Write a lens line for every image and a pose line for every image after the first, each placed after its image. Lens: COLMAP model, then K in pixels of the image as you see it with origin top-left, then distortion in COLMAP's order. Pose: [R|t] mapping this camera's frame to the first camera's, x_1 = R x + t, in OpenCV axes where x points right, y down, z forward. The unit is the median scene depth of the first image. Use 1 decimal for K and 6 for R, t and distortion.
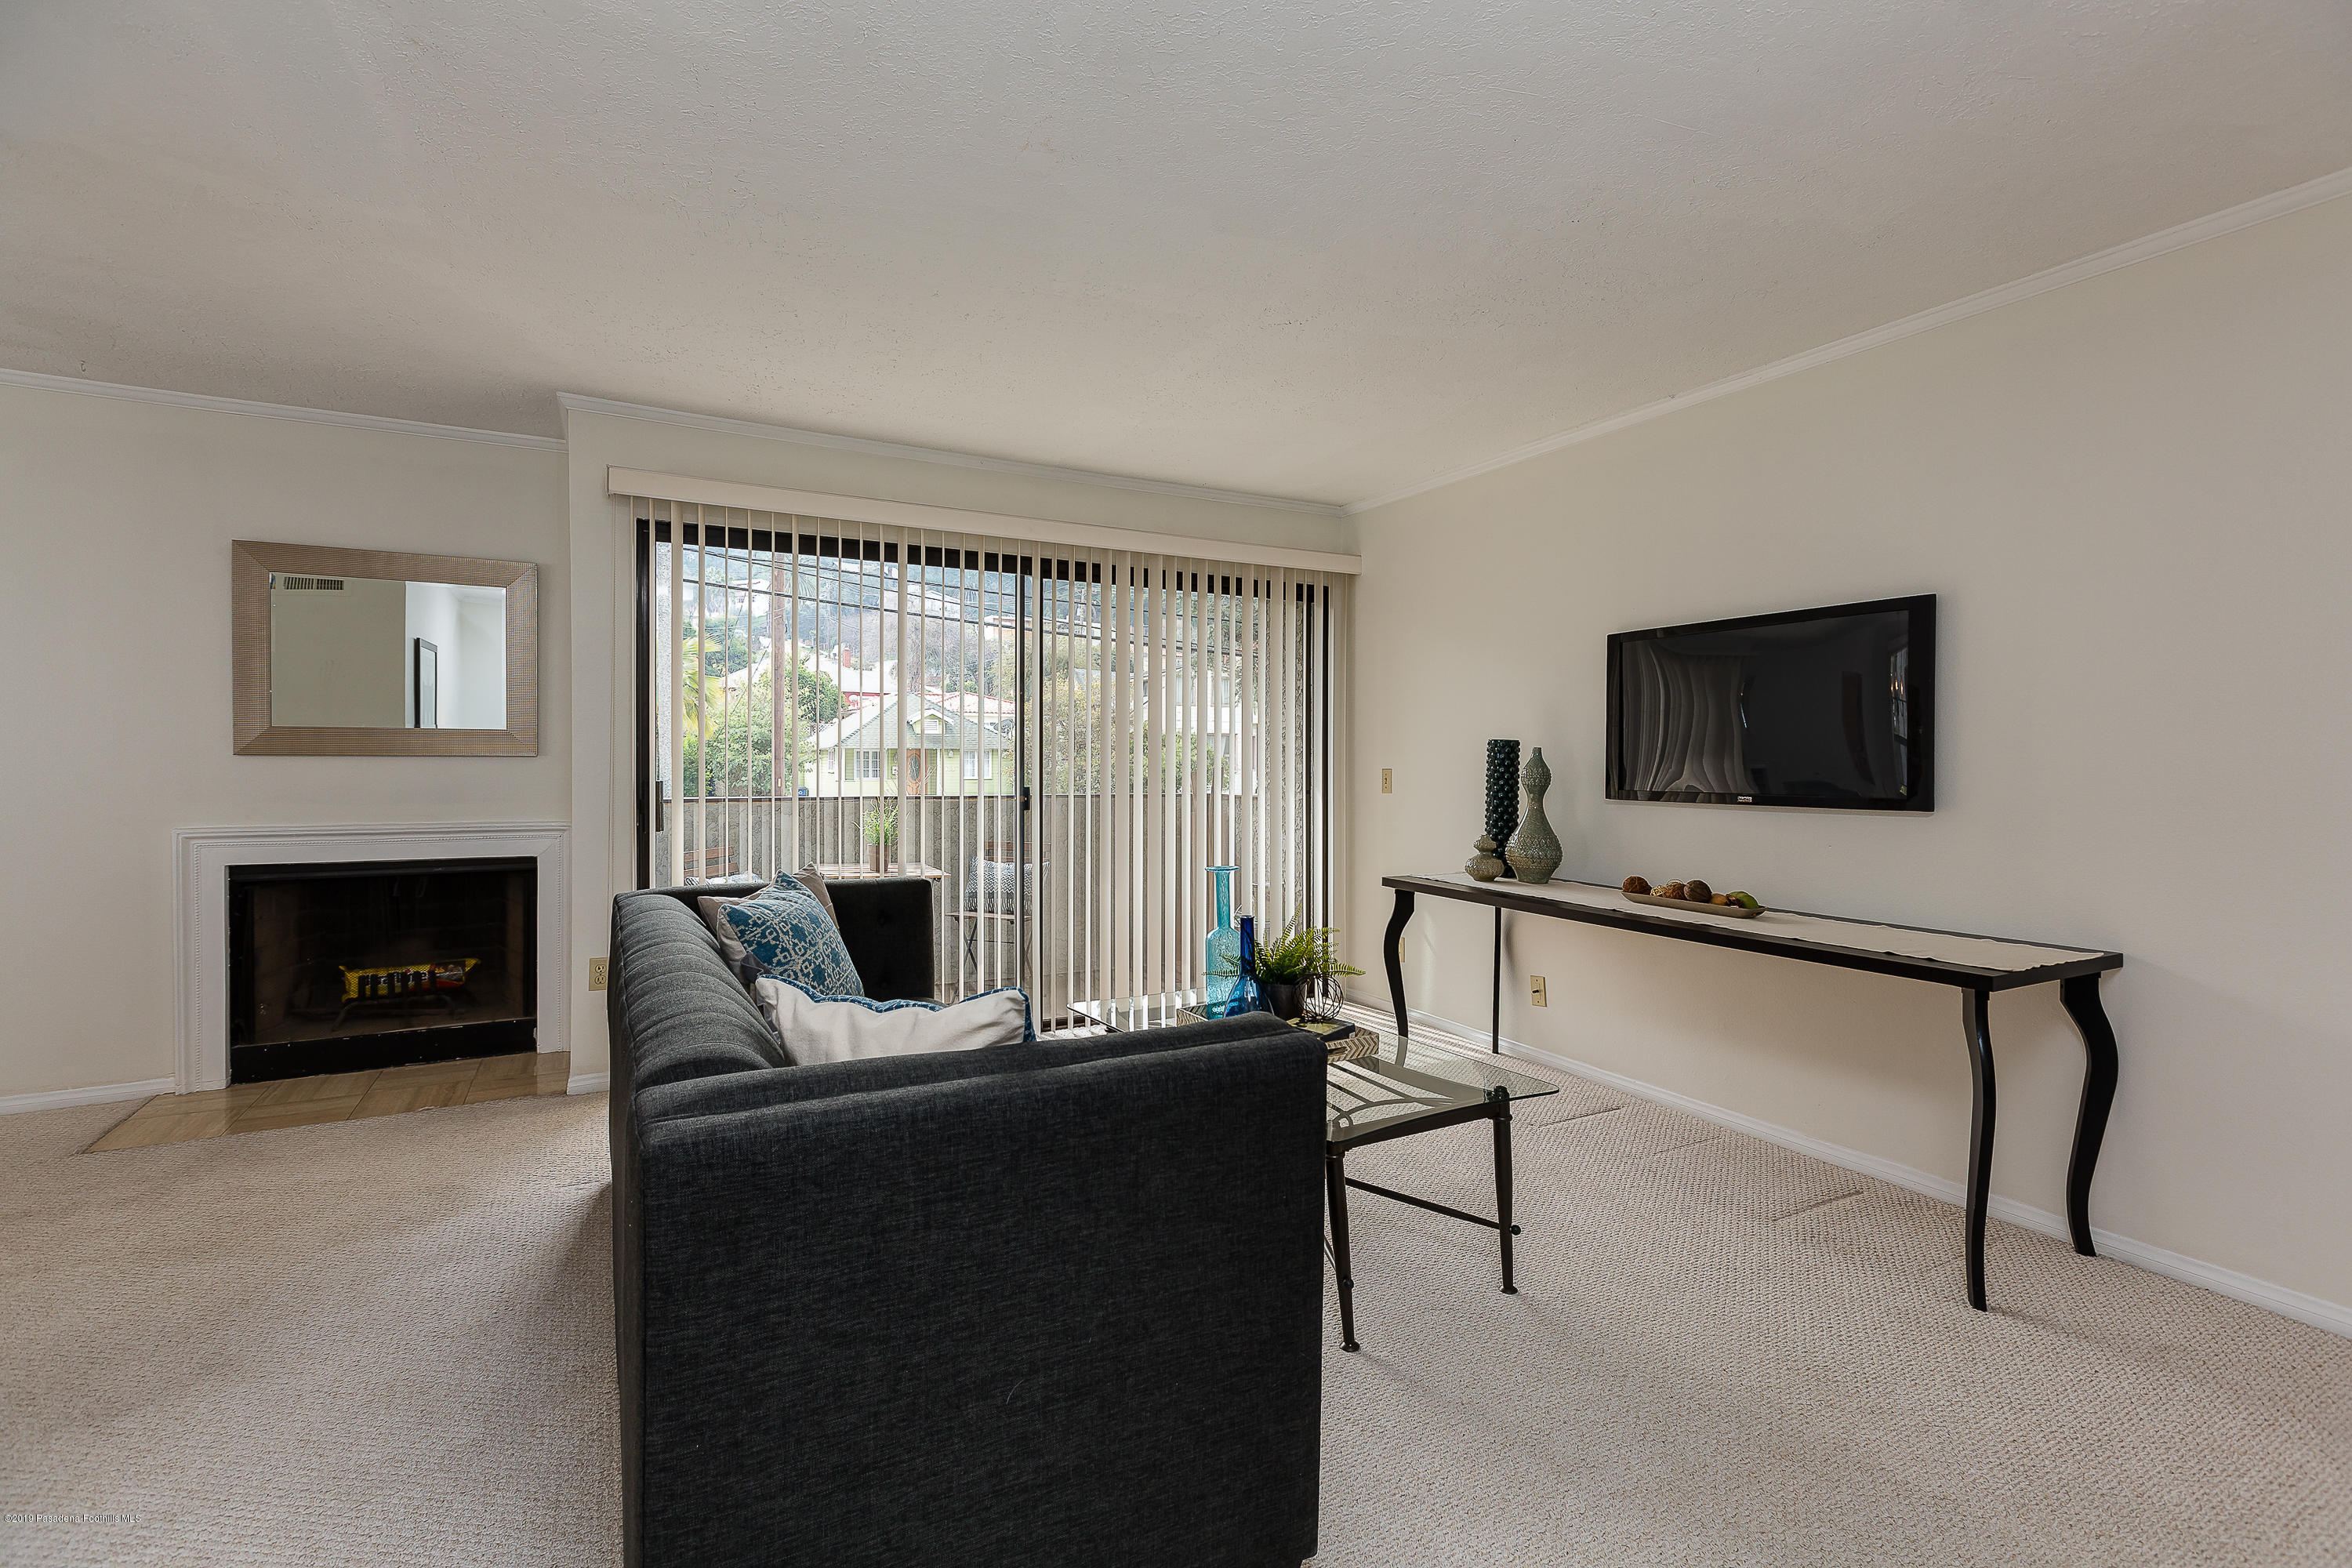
lens RADIAL K [[1065.7, 0, 1176.6], [0, 1065.7, 778.0], [0, 0, 1]] dist [0.002846, -0.001488]
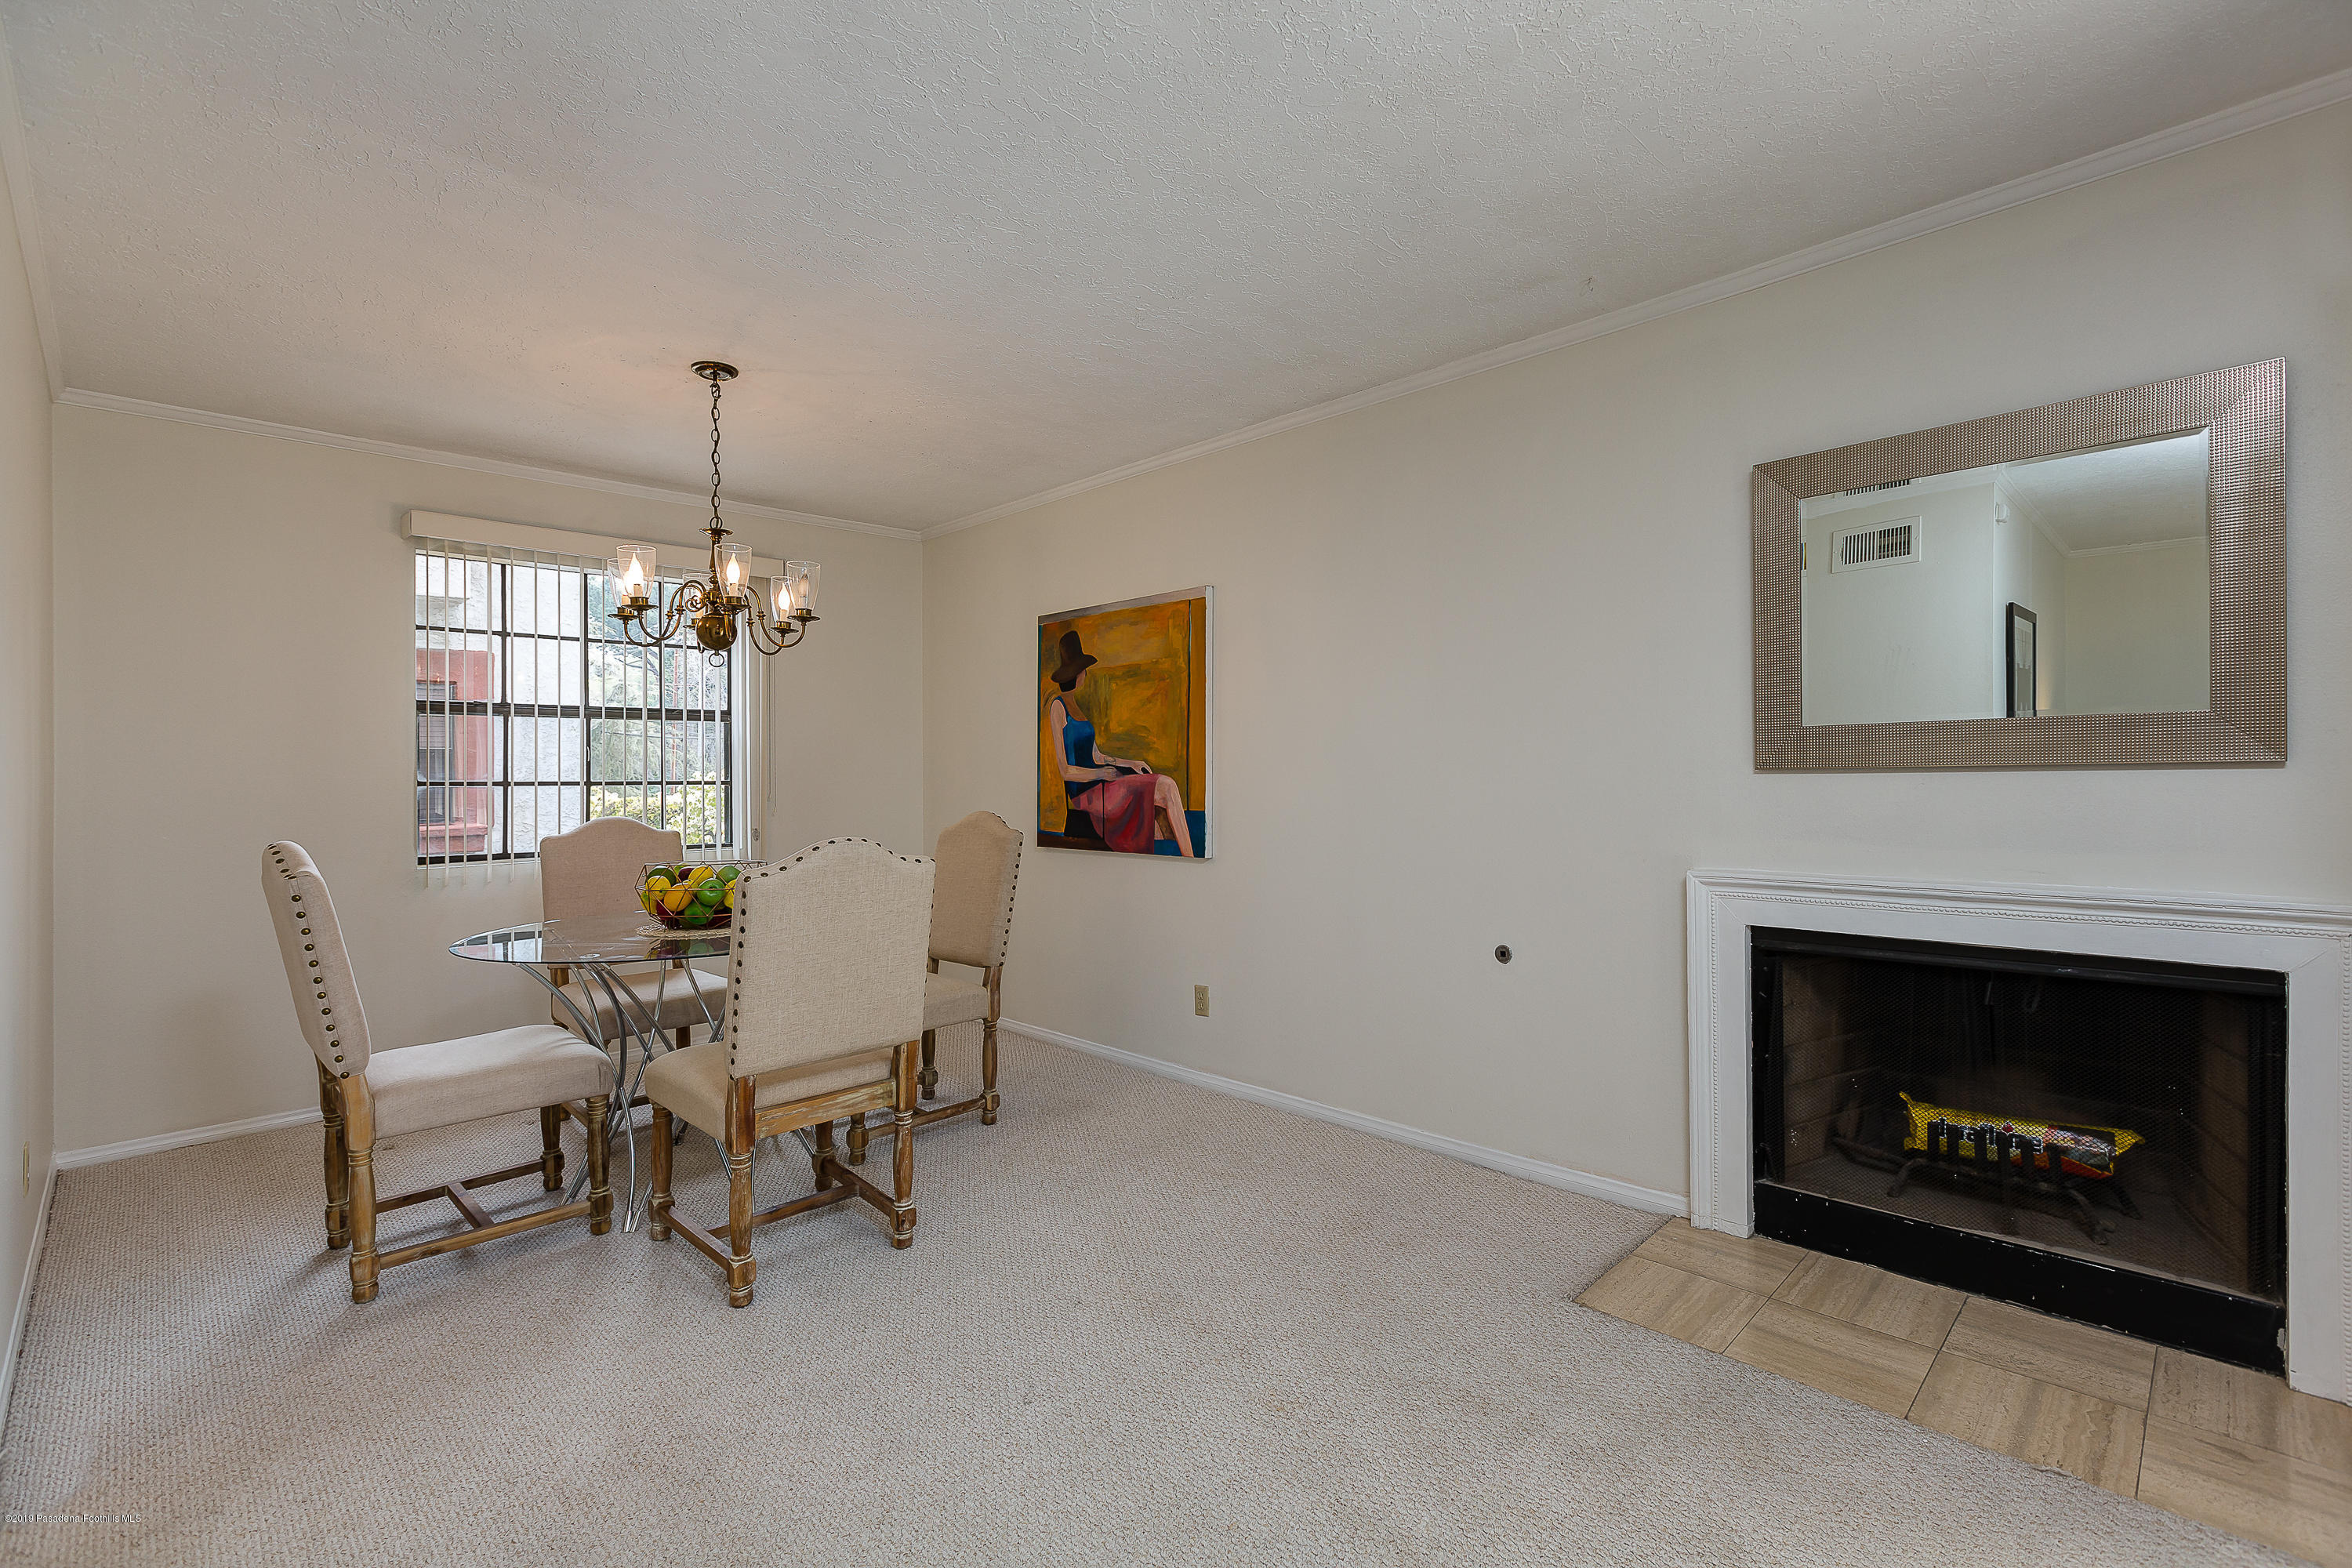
lens RADIAL K [[1065.7, 0, 1175.2], [0, 1065.7, 789.2], [0, 0, 1]] dist [0.002846, -0.001488]
pose [[0.290345, 0.006848, -0.956897, -0.293422], [0.006057, 0.999941, 0.008994, -0.016541], [0.956903, -0.008408, 0.290287, 0.391714]]
